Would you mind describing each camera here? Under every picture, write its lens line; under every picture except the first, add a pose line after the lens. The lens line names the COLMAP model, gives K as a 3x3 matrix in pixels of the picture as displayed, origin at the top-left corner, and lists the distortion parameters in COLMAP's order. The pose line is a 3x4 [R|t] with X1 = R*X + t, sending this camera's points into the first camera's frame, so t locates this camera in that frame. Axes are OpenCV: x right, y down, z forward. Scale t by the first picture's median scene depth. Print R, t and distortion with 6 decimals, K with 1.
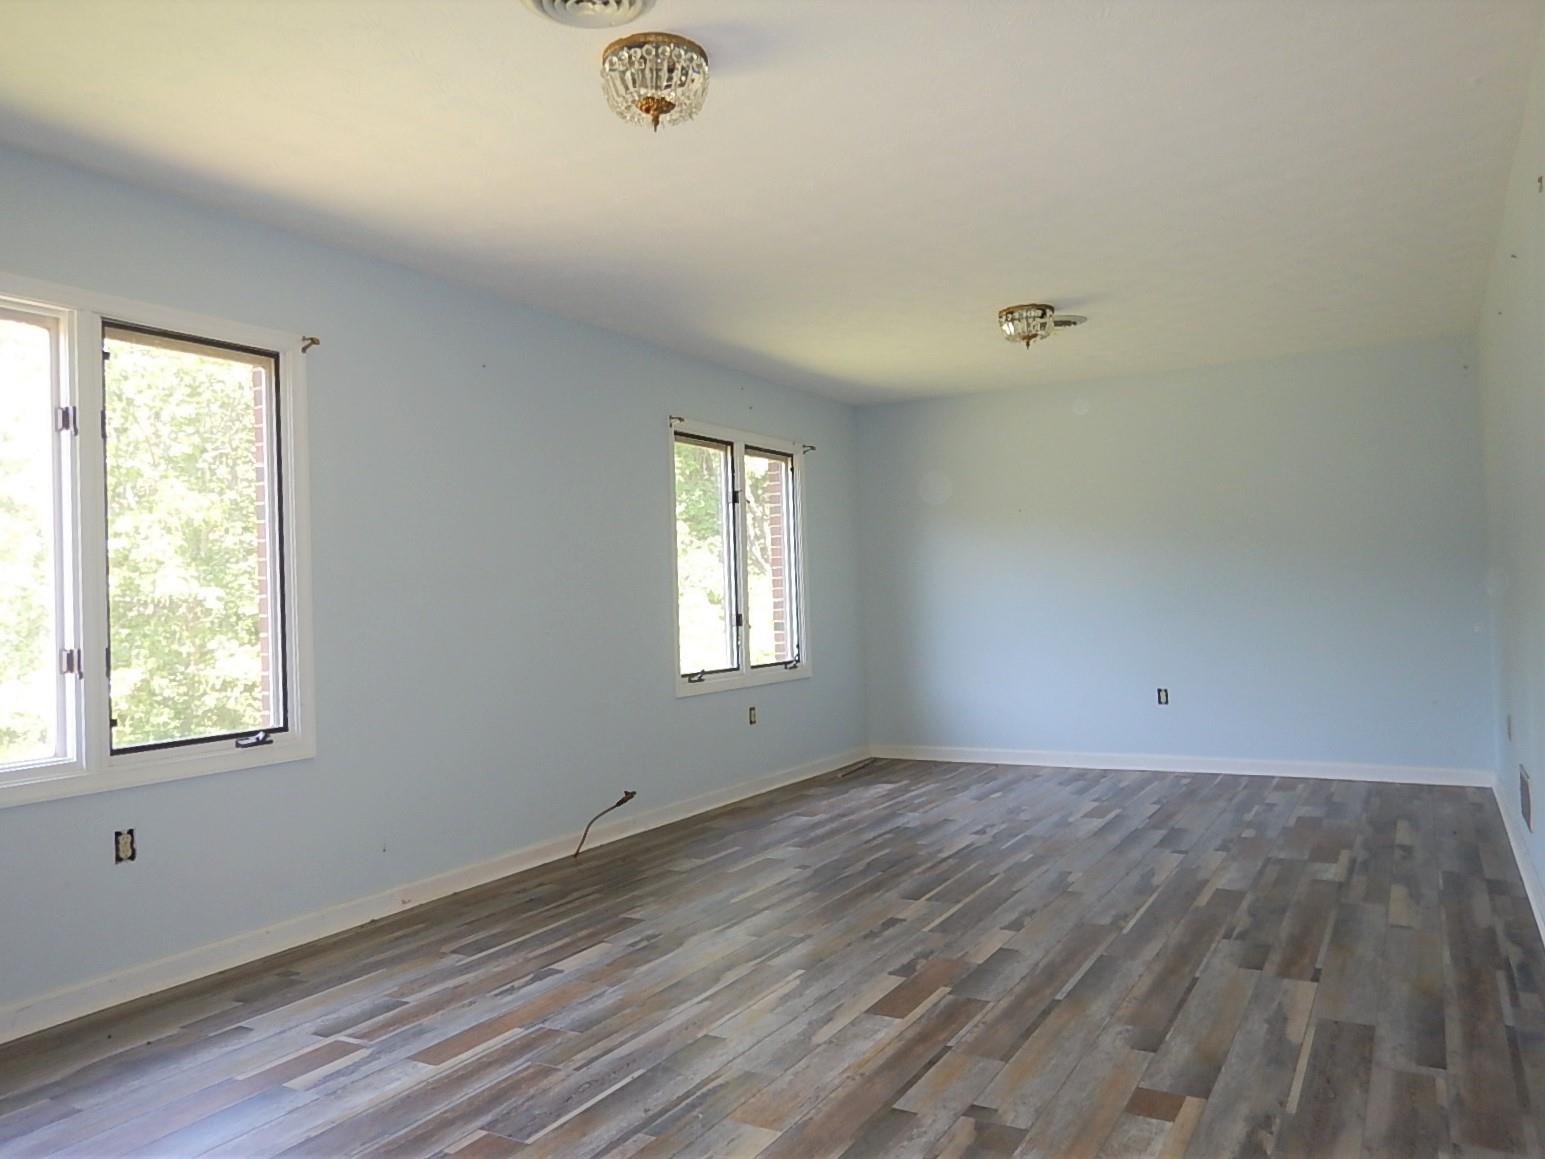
lens RADIAL K [[1142.0, 0, 767.5], [0, 1142.0, 576.7], [0, 0, 1]] dist [0.008128, 0.005747]
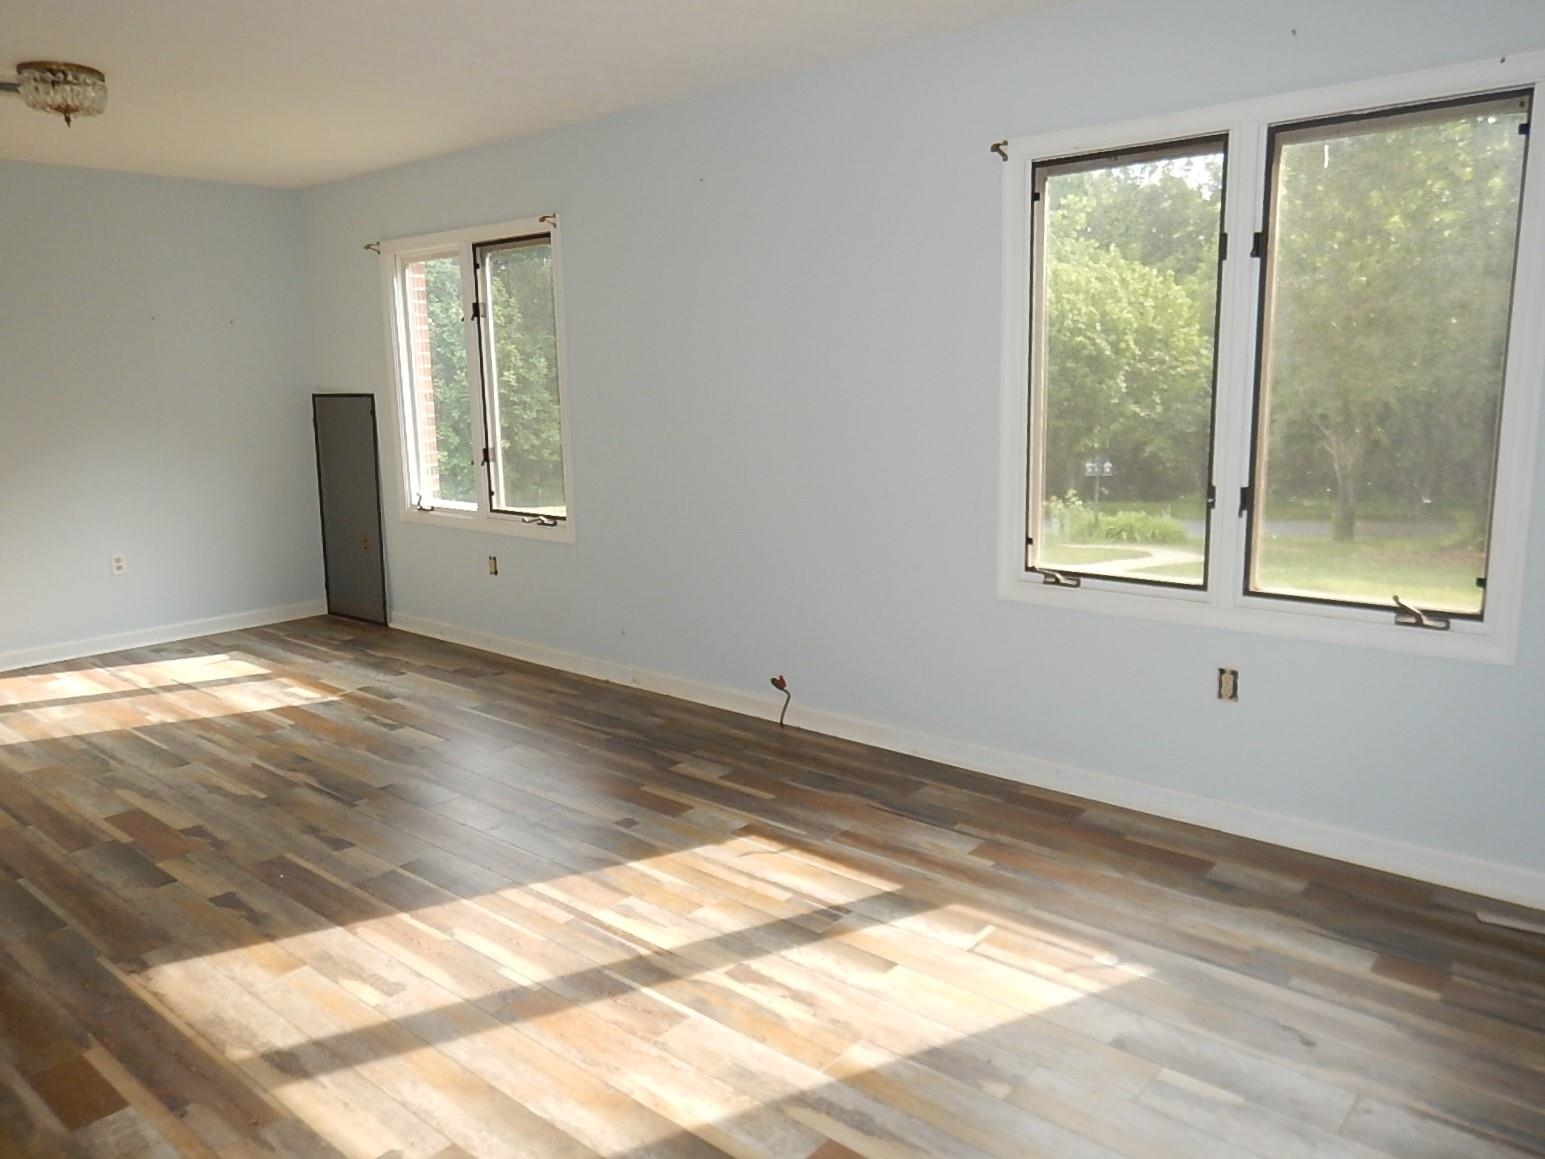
lens RADIAL K [[1142.0, 0, 767.5], [0, 1142.0, 576.7], [0, 0, 1]] dist [0.008128, 0.005747]
pose [[-0.195351, 0.216844, -0.956460, 0.996249], [0.047968, 0.976196, 0.211521, -0.090387], [0.979560, -0.004559, -0.201103, 1.752651]]
